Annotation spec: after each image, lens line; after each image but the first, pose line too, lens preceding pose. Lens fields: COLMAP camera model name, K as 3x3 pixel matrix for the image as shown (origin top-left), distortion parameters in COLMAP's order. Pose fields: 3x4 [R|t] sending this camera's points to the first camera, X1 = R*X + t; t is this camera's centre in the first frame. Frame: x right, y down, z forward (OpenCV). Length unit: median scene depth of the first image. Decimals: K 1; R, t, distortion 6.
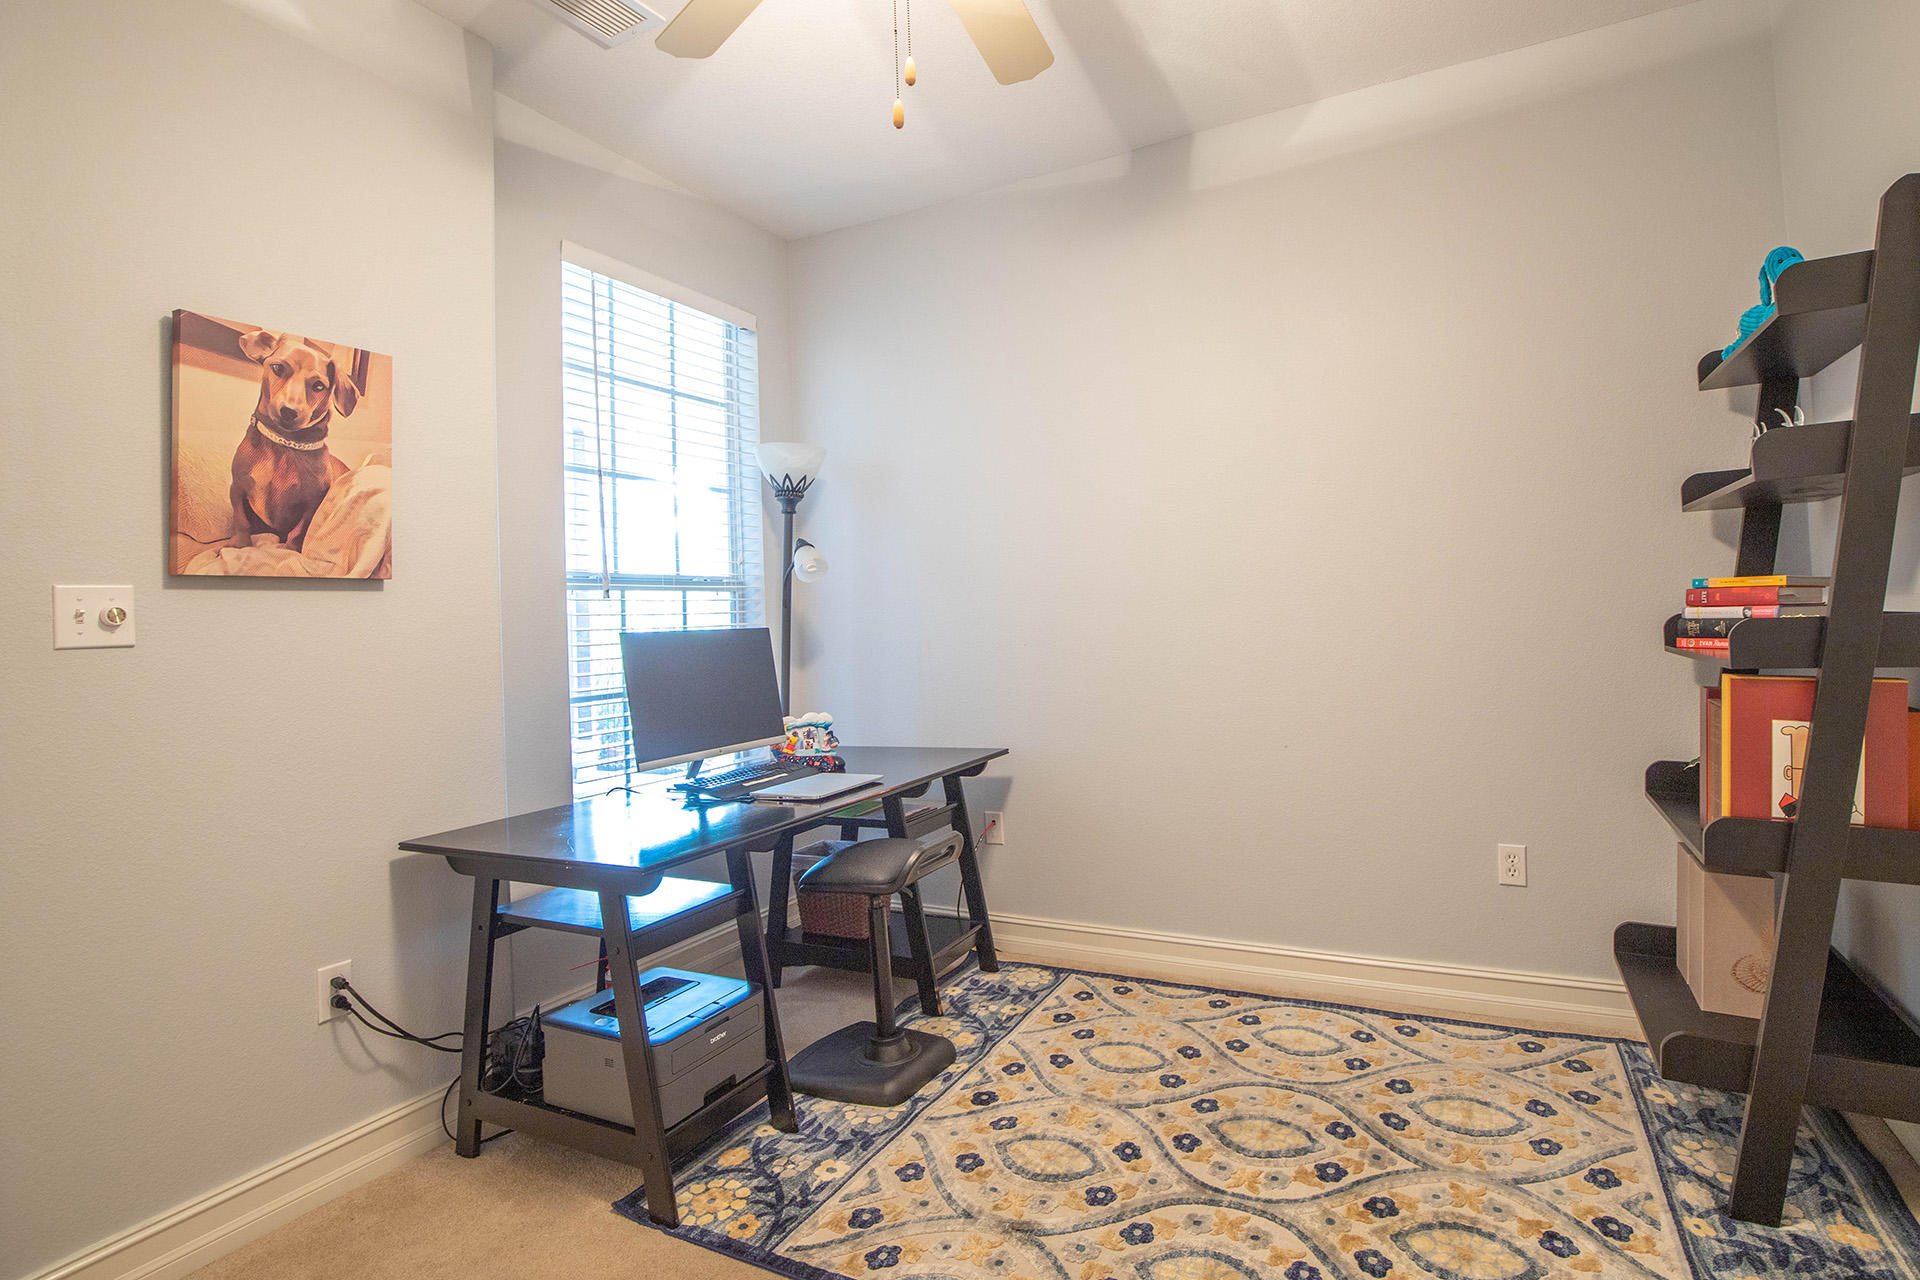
lens RADIAL K [[919.5, 0, 966.7], [0, 919.5, 629.8], [0, 0, 1]] dist [-0.023979, 0.001353]
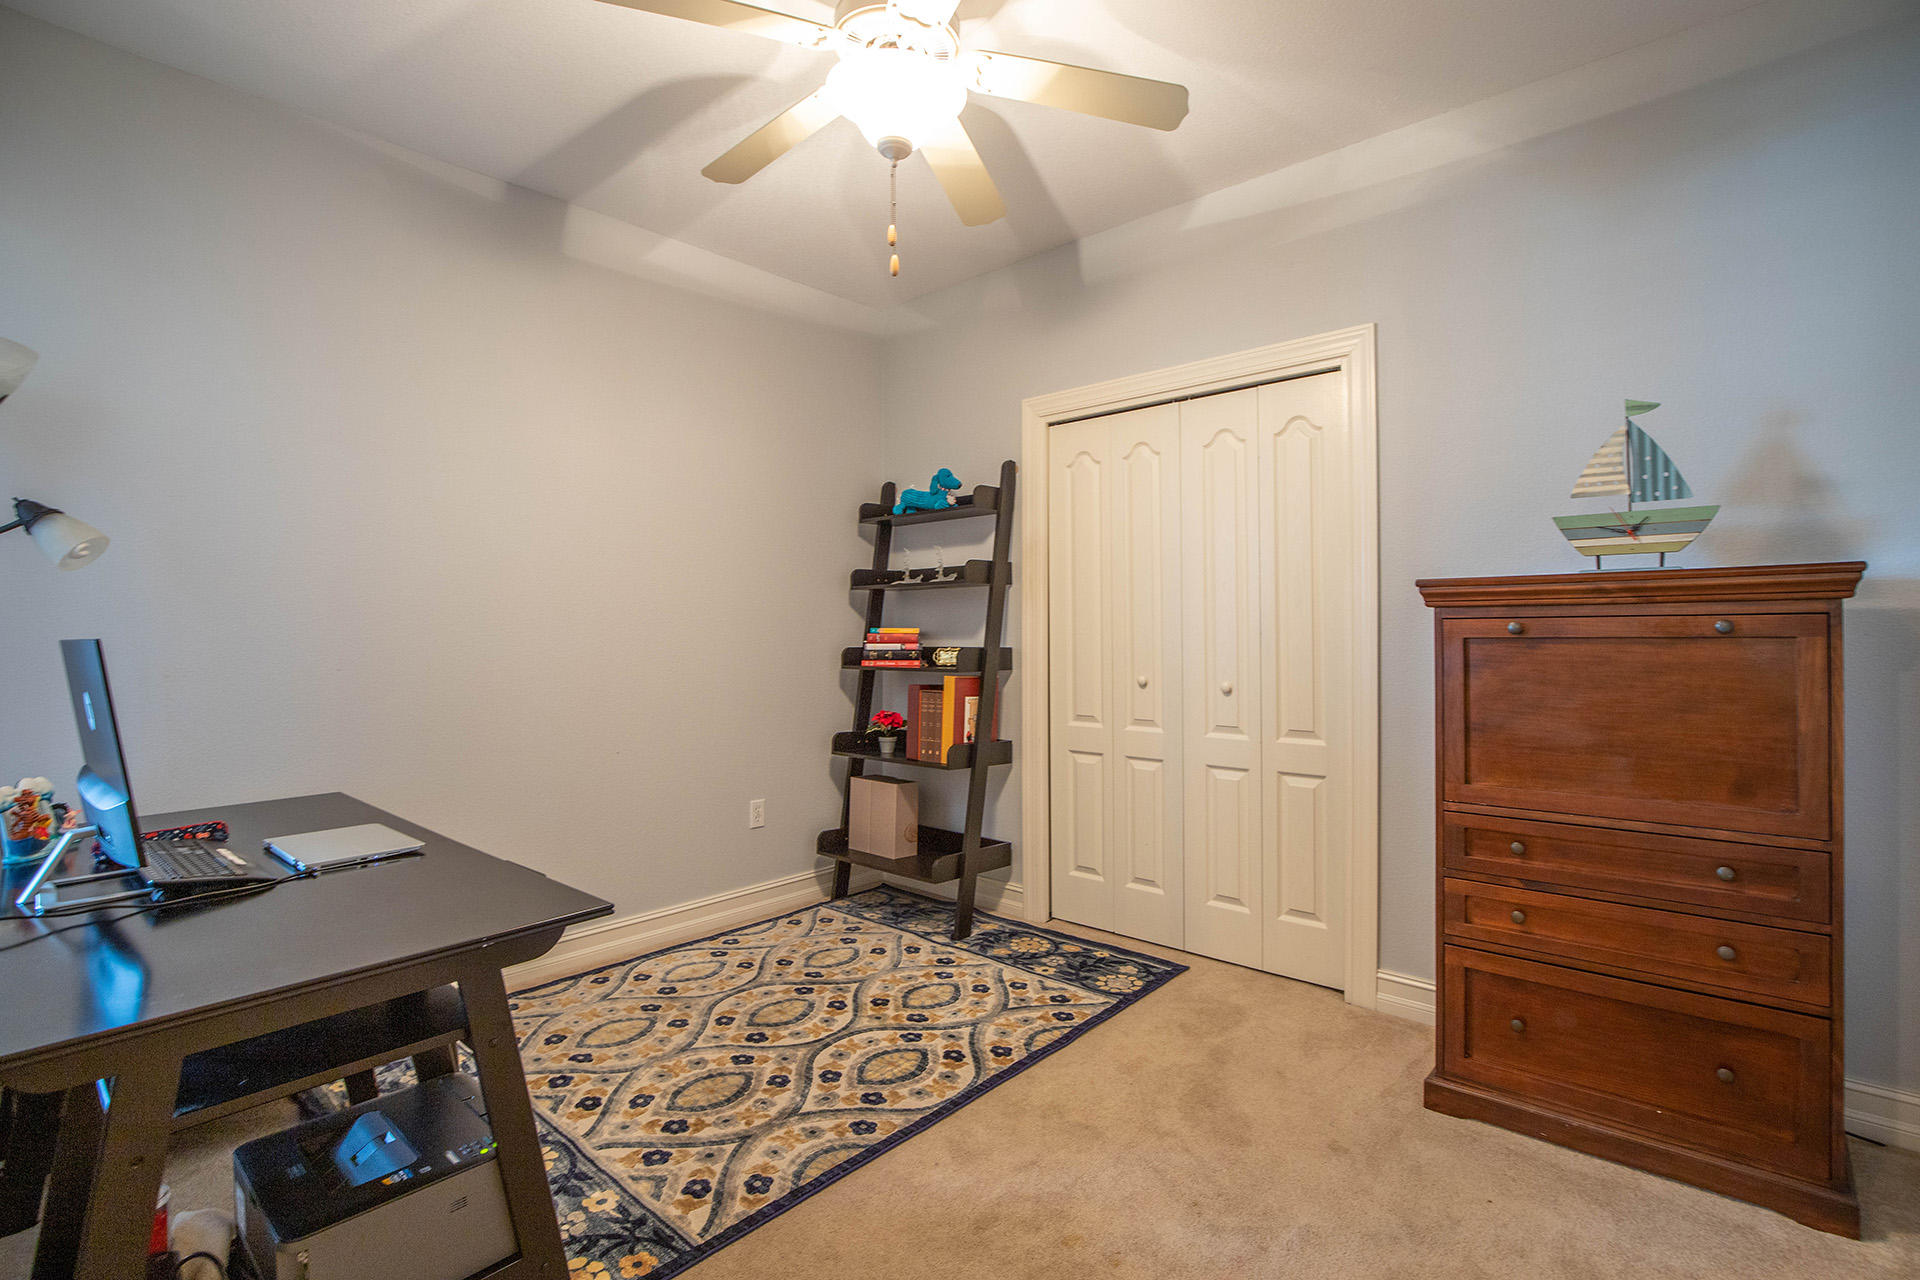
lens RADIAL K [[884.5, 0, 964.1], [0, 884.5, 645.8], [0, 0, 1]] dist [-0.030866, 0.003320]
pose [[0.253364, 0.033264, 0.966799, -0.885816], [-0.000335, 0.999412, -0.034299, 0.040714], [-0.967371, 0.008367, 0.253226, 0.372075]]
